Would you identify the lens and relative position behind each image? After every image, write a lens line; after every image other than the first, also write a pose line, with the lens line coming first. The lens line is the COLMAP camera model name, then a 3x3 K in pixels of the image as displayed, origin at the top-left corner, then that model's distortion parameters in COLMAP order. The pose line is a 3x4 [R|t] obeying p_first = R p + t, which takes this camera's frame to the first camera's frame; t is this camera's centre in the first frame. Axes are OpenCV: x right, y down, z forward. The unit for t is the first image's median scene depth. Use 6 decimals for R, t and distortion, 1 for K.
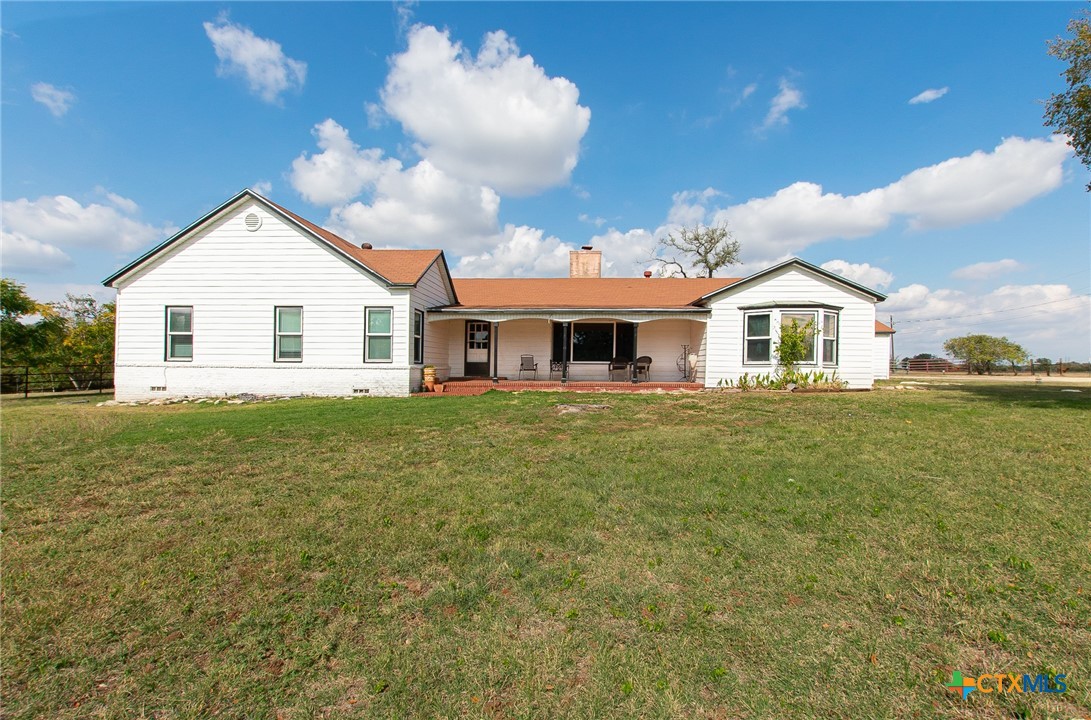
lens RADIAL K [[477.6, 0, 545.5], [0, 477.6, 360.0], [0, 0, 1]] dist [0.001980, 0.000119]
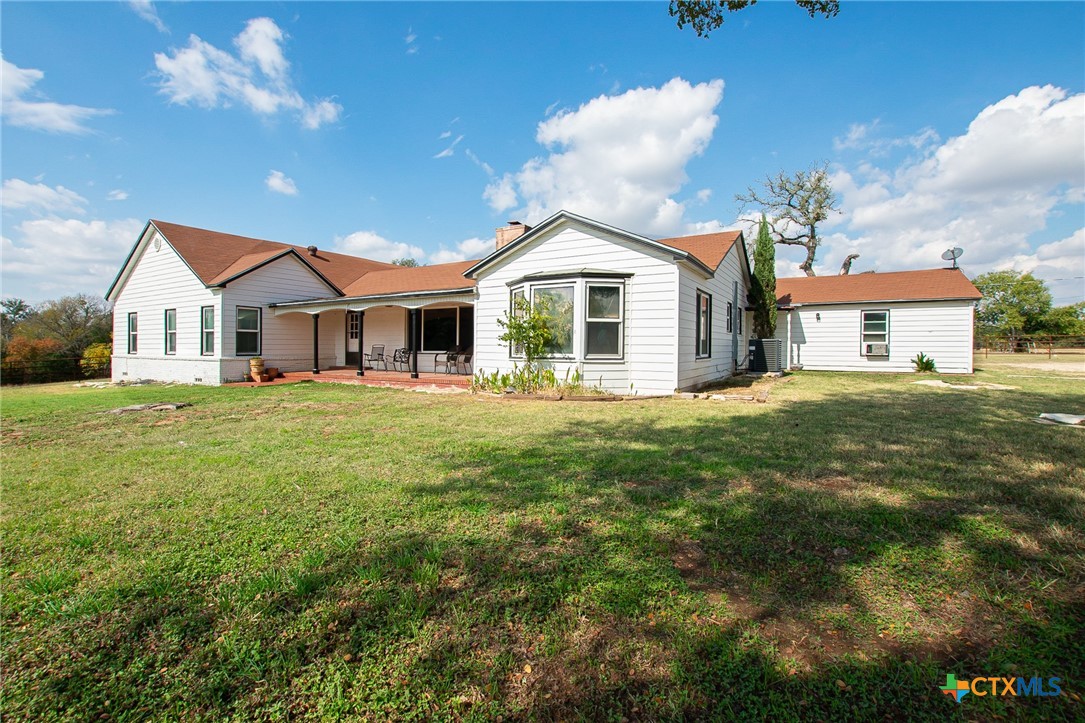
lens RADIAL K [[474.5, 0, 515.5], [0, 474.5, 364.7], [0, 0, 1]] dist [-0.002584, -0.000094]
pose [[0.881372, 0.010339, -0.472310, 0.779780], [0.016330, 0.998496, 0.052330, -0.018736], [0.472141, -0.053835, 0.879878, 0.319315]]
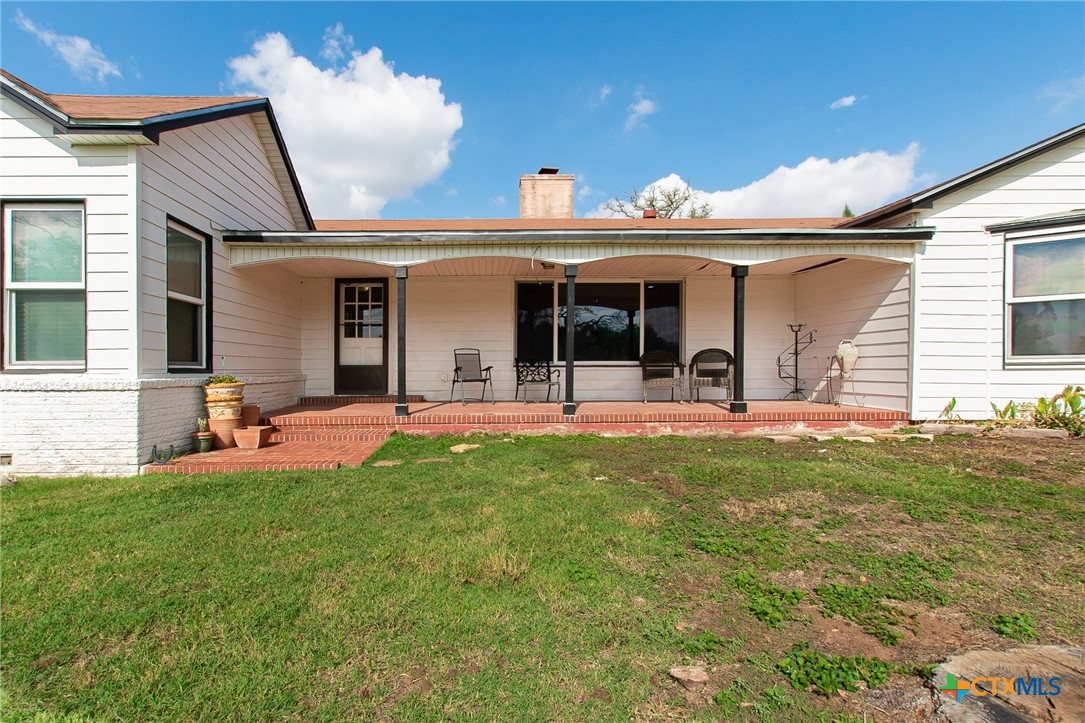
lens RADIAL K [[496.4, 0, 483.3], [0, 496.4, 362.7], [0, 0, 1]] dist [0.001036, -0.000056]
pose [[0.997181, -0.012825, 0.073925, -0.068477], [0.012412, 0.999905, 0.006041, 0.000671], [-0.073996, -0.005106, 0.997245, 0.590562]]
